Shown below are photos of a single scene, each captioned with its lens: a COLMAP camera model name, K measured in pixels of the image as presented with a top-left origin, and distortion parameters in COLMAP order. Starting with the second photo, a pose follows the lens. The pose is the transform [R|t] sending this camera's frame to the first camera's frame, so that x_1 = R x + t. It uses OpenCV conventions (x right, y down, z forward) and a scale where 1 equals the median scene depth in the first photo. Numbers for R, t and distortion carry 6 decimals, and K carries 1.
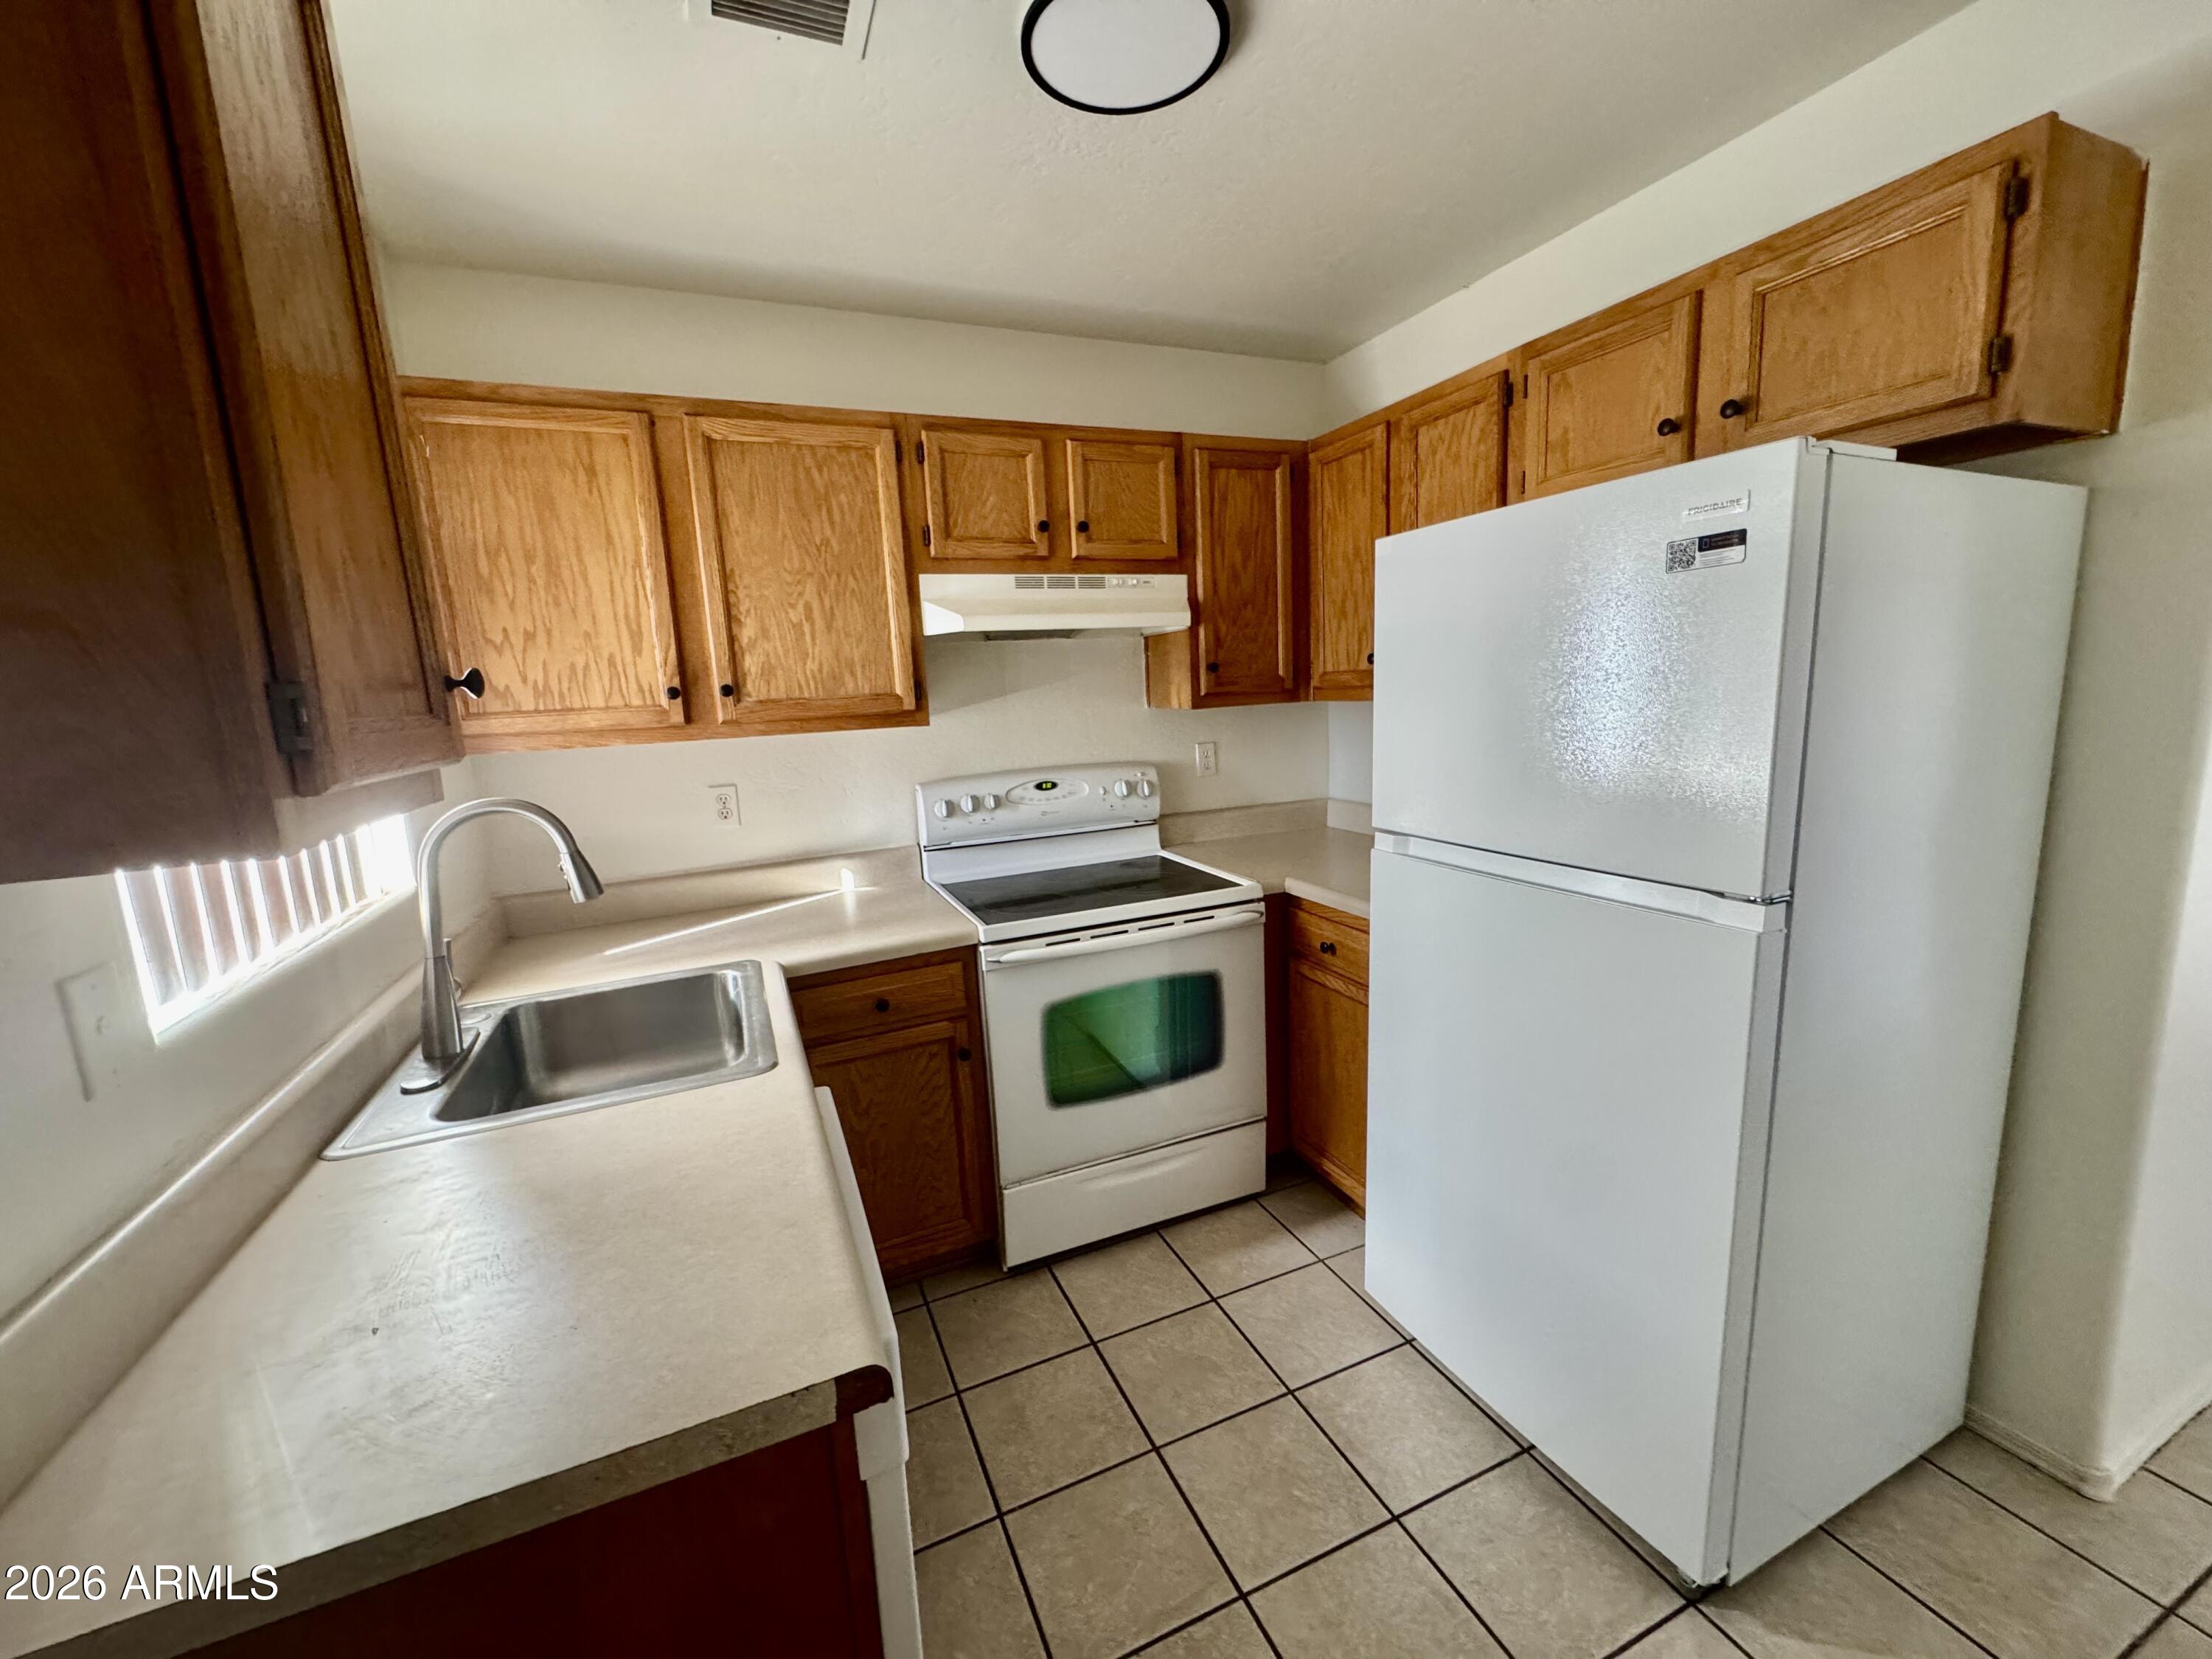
lens RADIAL K [[886.0, 0, 1105.0], [0, 886.0, 827.8], [0, 0, 1]] dist [0.001918, -0.000386]
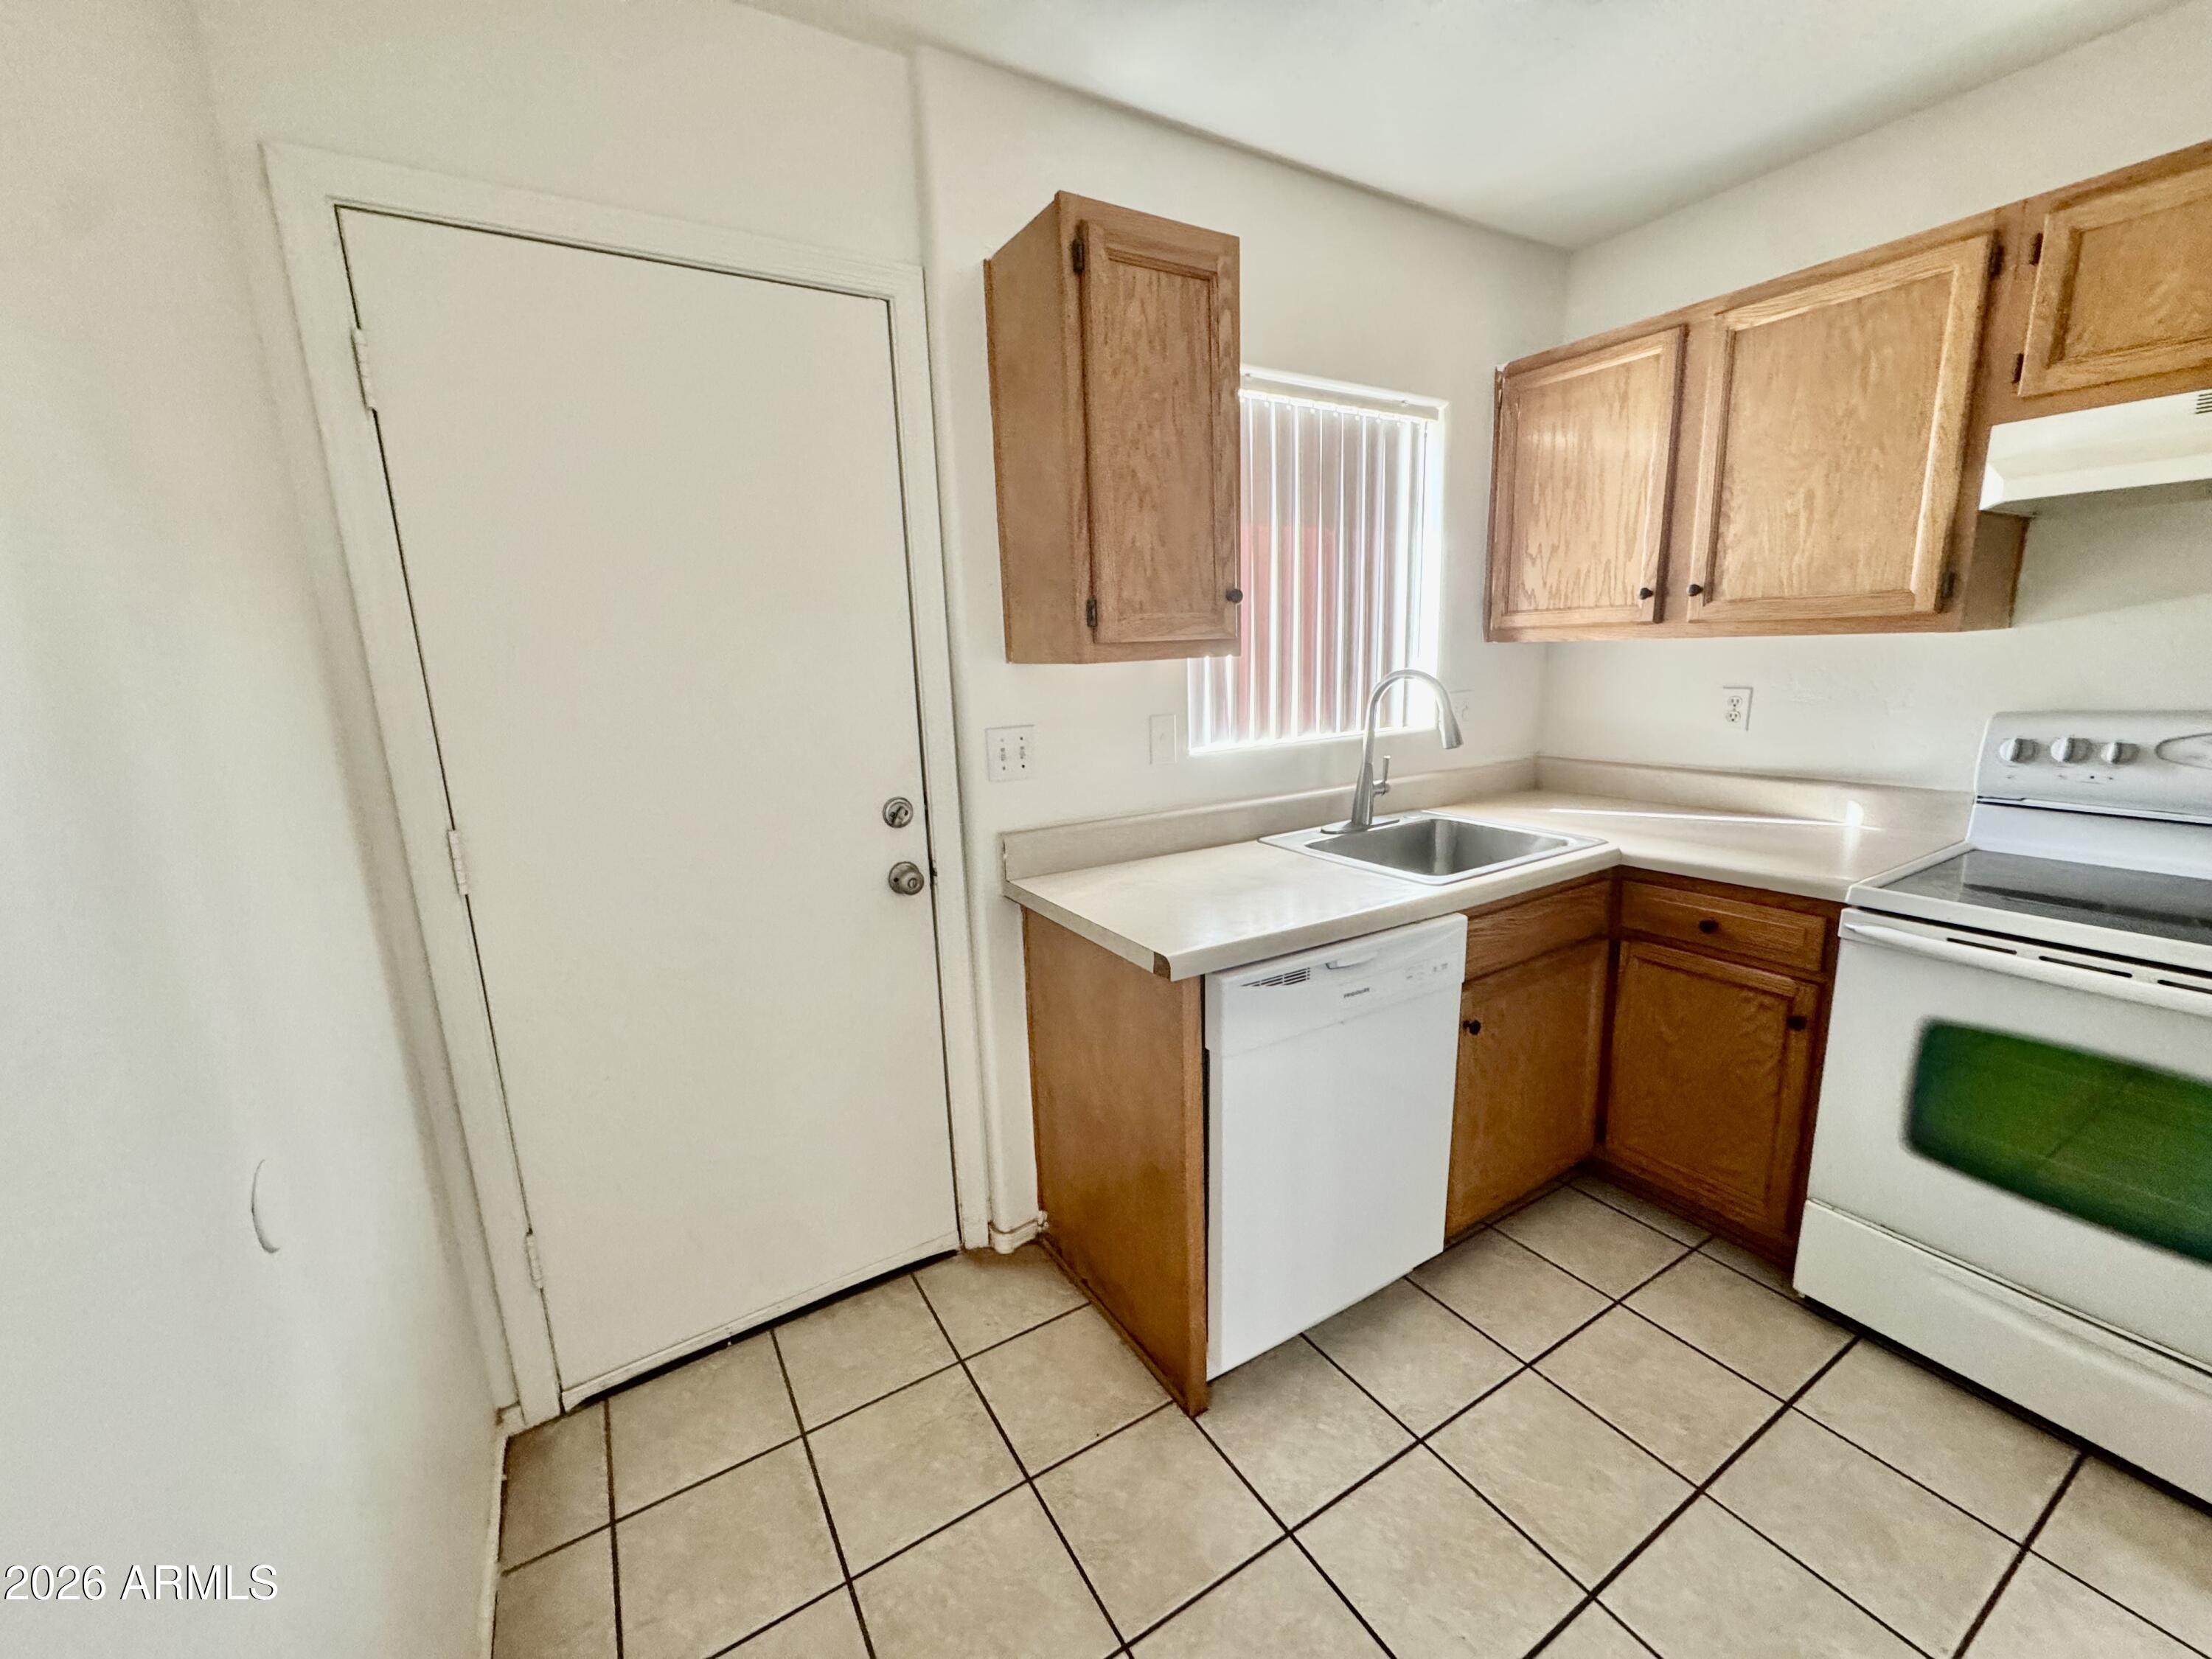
lens RADIAL K [[886.0, 0, 1105.7], [0, 886.0, 829.1], [0, 0, 1]] dist [0.001918, -0.000386]
pose [[0.130196, 0.244703, -0.960817, 0.529360], [-0.134059, 0.964511, 0.227478, -0.029433], [0.982383, 0.099190, 0.158380, 0.190203]]
